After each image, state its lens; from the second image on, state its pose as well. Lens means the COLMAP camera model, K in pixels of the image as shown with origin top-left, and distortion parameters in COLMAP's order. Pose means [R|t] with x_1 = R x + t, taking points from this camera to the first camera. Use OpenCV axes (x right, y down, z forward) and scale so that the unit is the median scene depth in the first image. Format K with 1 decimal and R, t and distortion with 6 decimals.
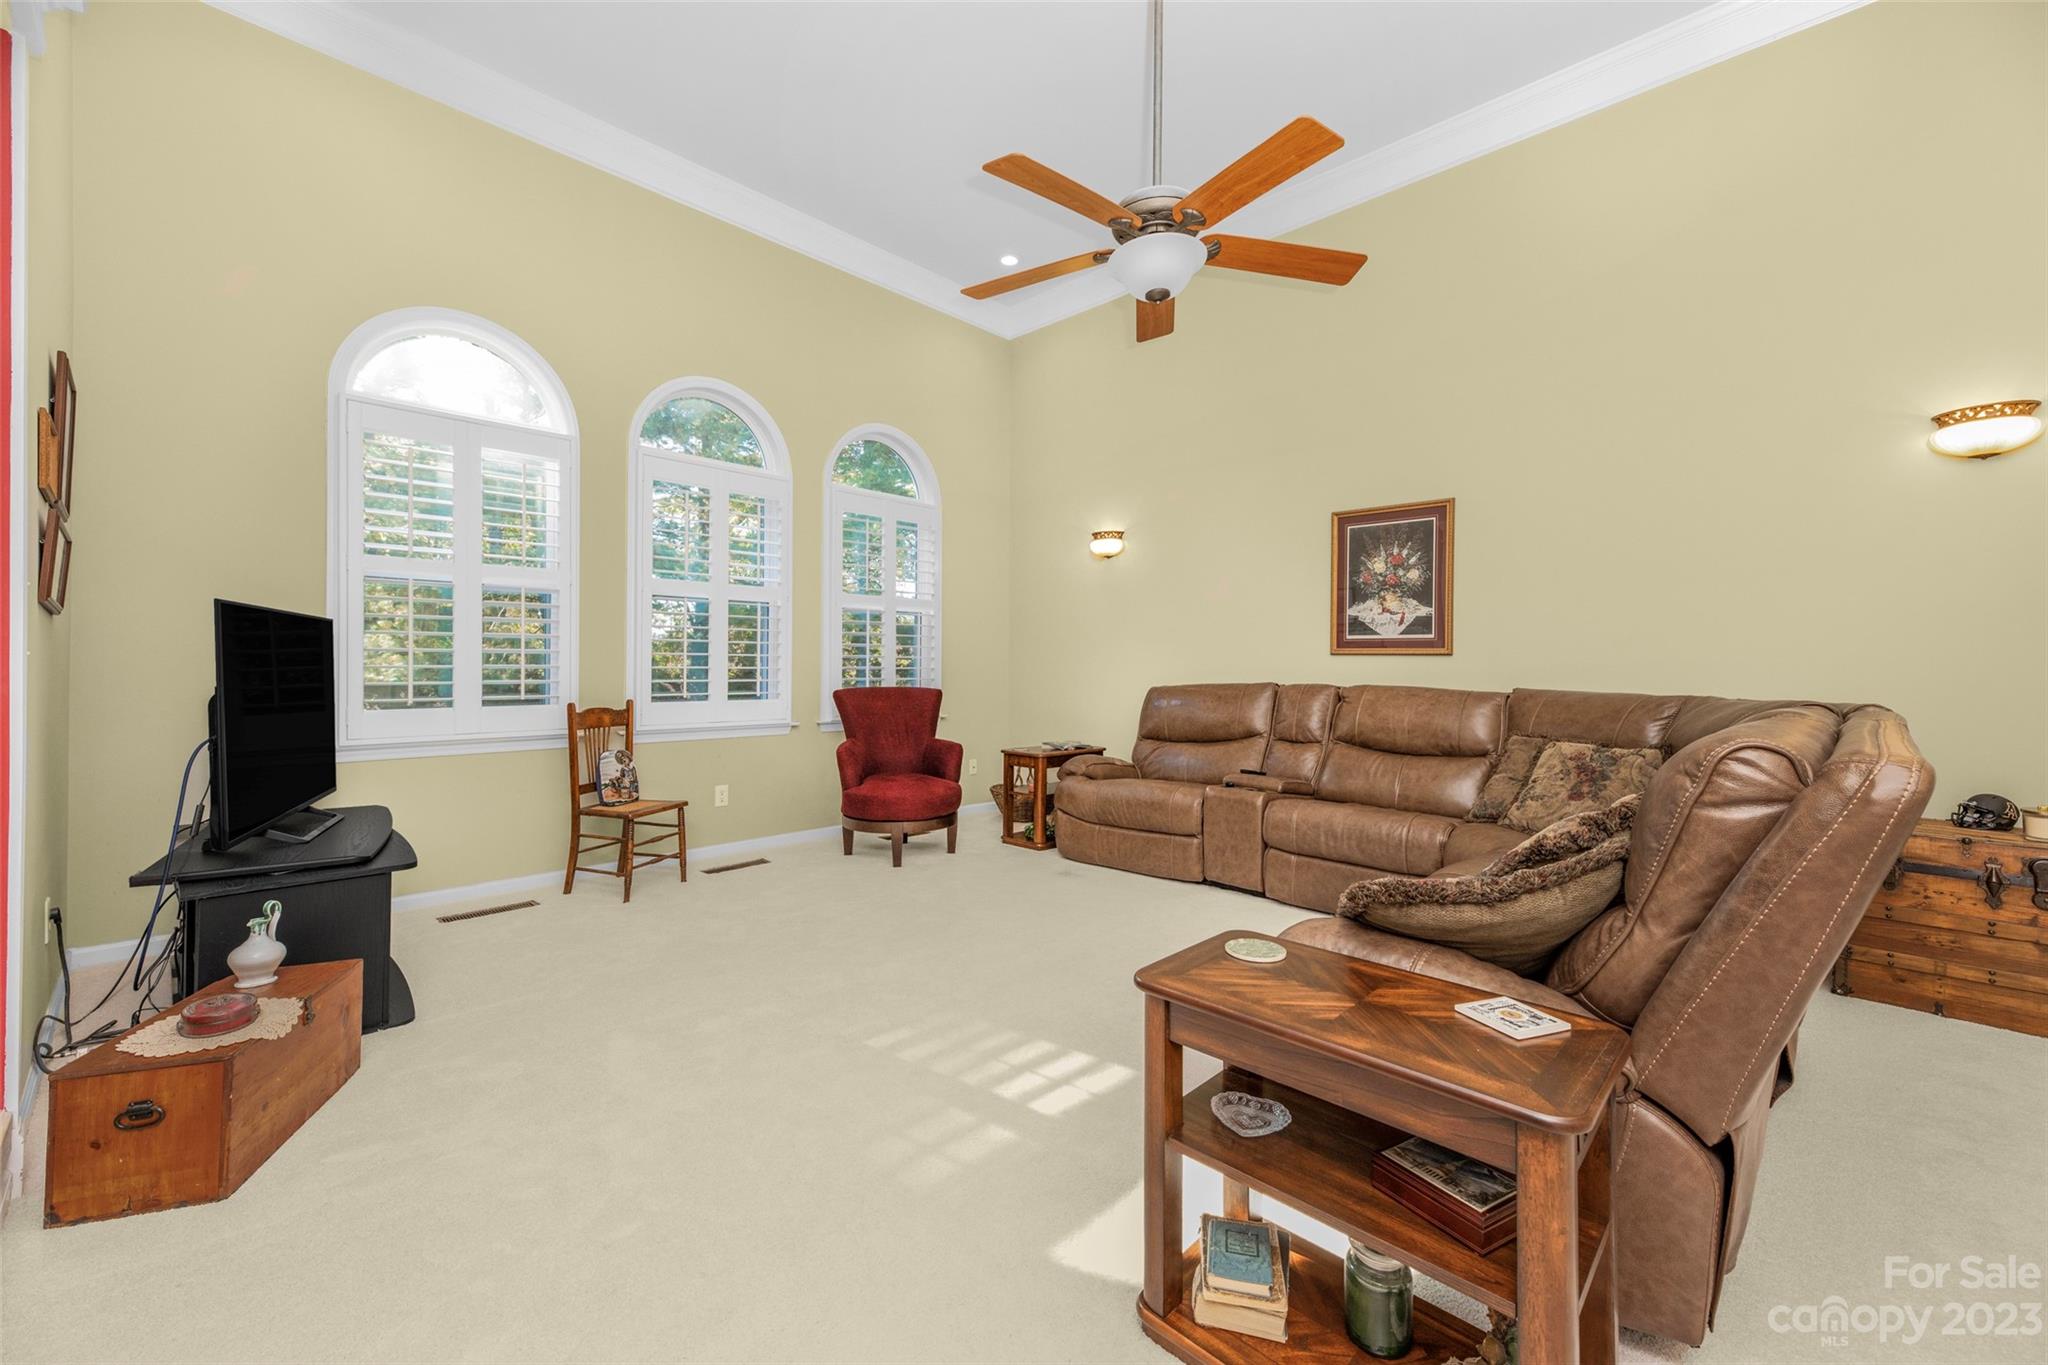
lens RADIAL K [[799.1, 0, 1028.4], [0, 799.1, 670.1], [0, 0, 1]] dist [0.001571, -0.002305]
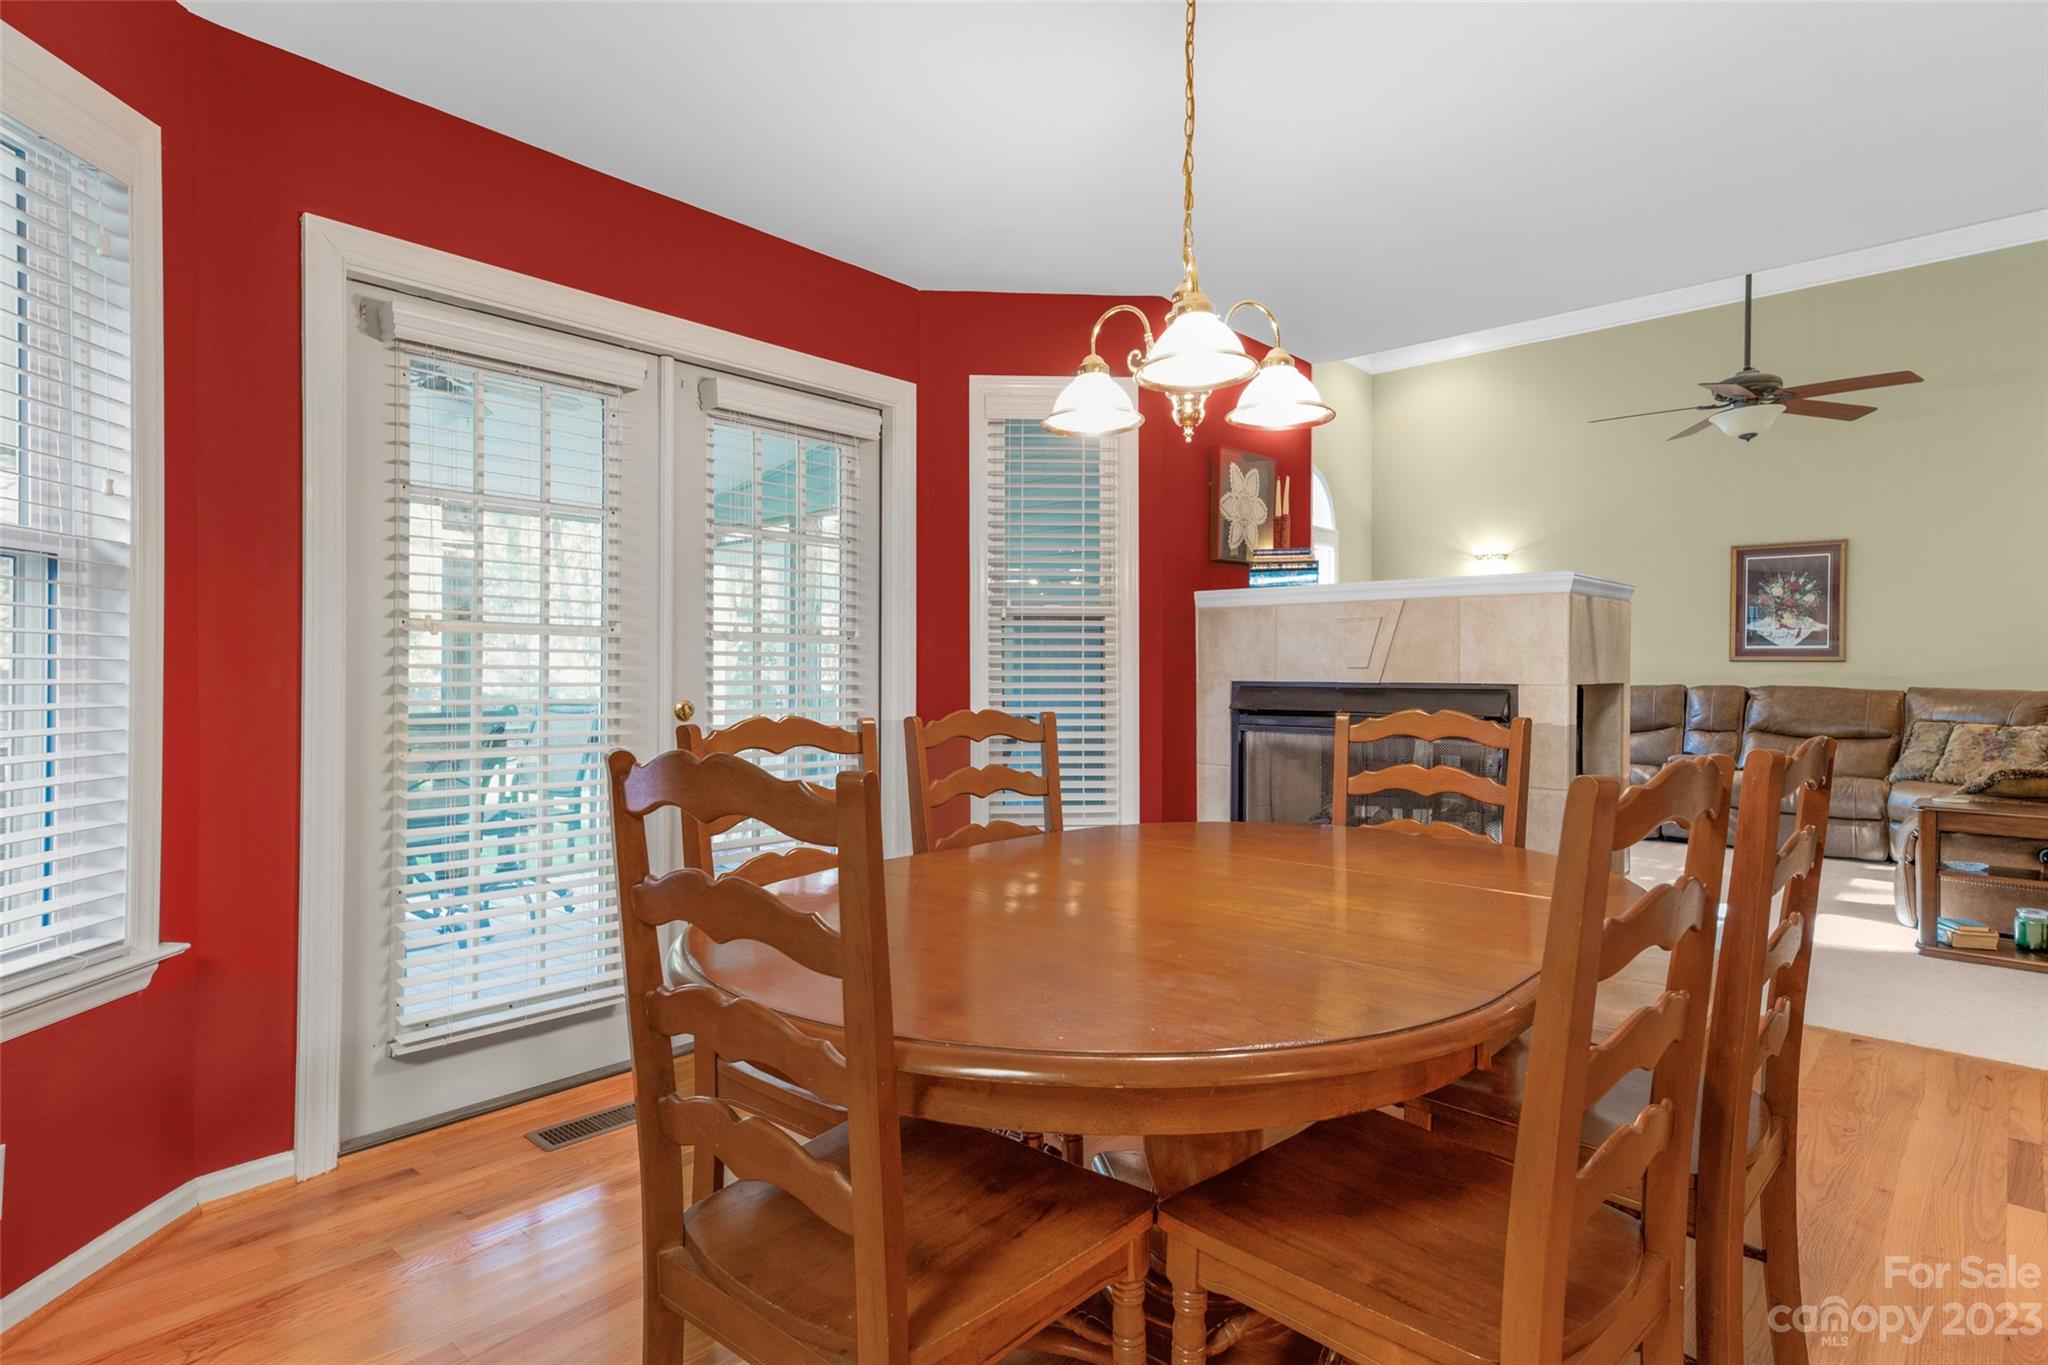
lens RADIAL K [[1066.7, 0, 1029.7], [0, 1066.7, 682.6], [0, 0, 1]] dist [0.029652, 0.007338]
pose [[0.999129, -0.004388, 0.041497, -0.803584], [0.004082, 0.999964, 0.007465, -0.003624], [-0.041529, -0.007289, 0.999111, -0.649474]]
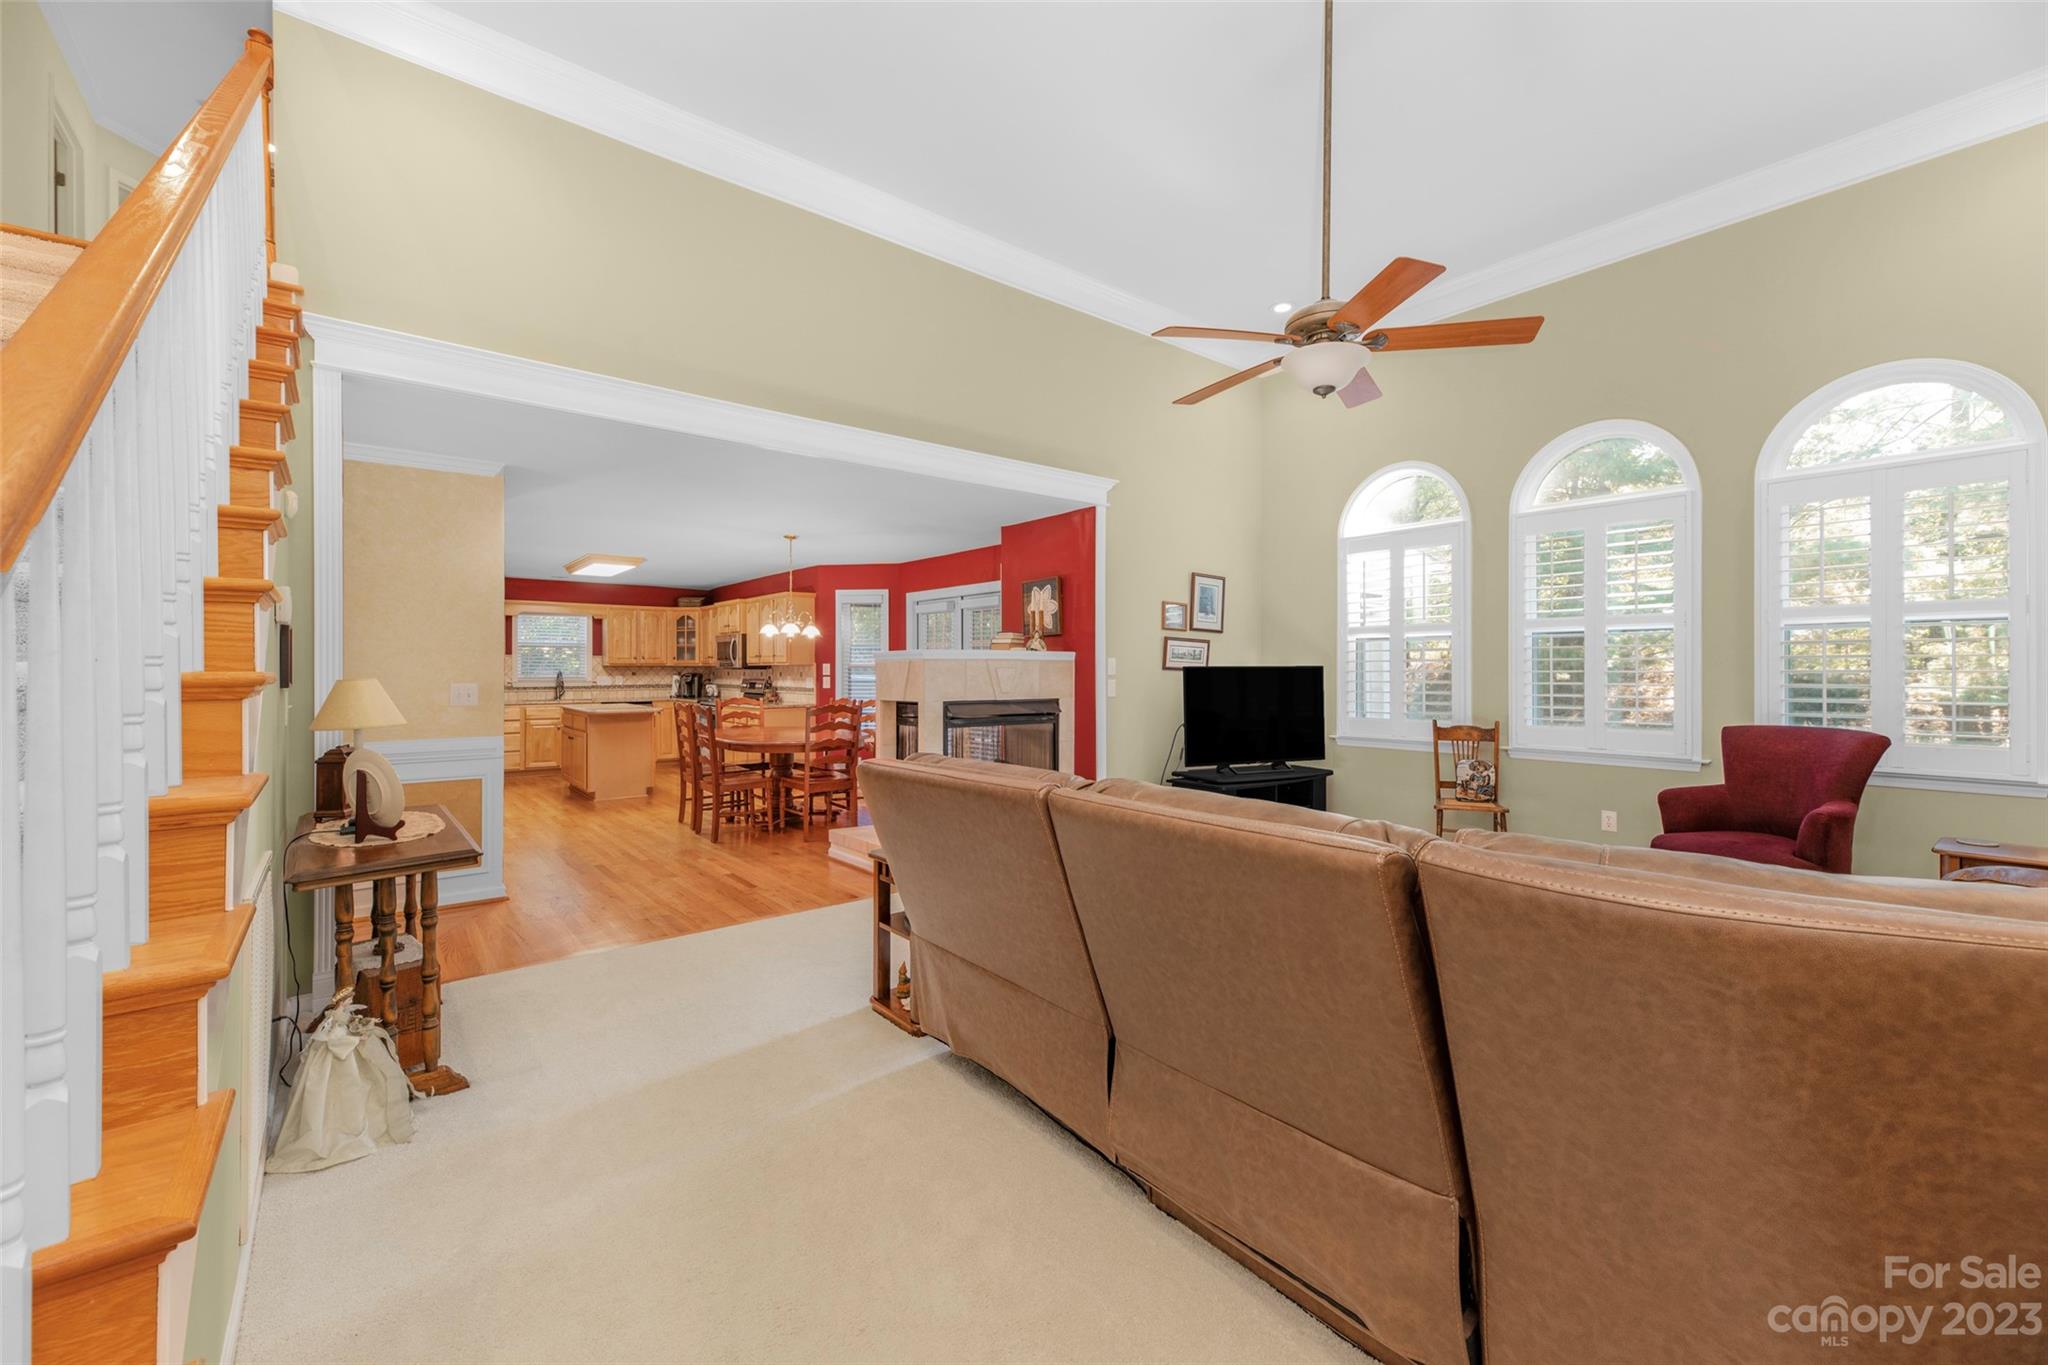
lens RADIAL K [[799.1, 0, 1017.4], [0, 799.1, 677.6], [0, 0, 1]] dist [0.001571, -0.002305]
pose [[-0.122119, 0.006736, -0.992493, 0.807464], [-0.000525, 0.999976, 0.006851, -0.037595], [0.992515, 0.001357, -0.122112, 0.414516]]
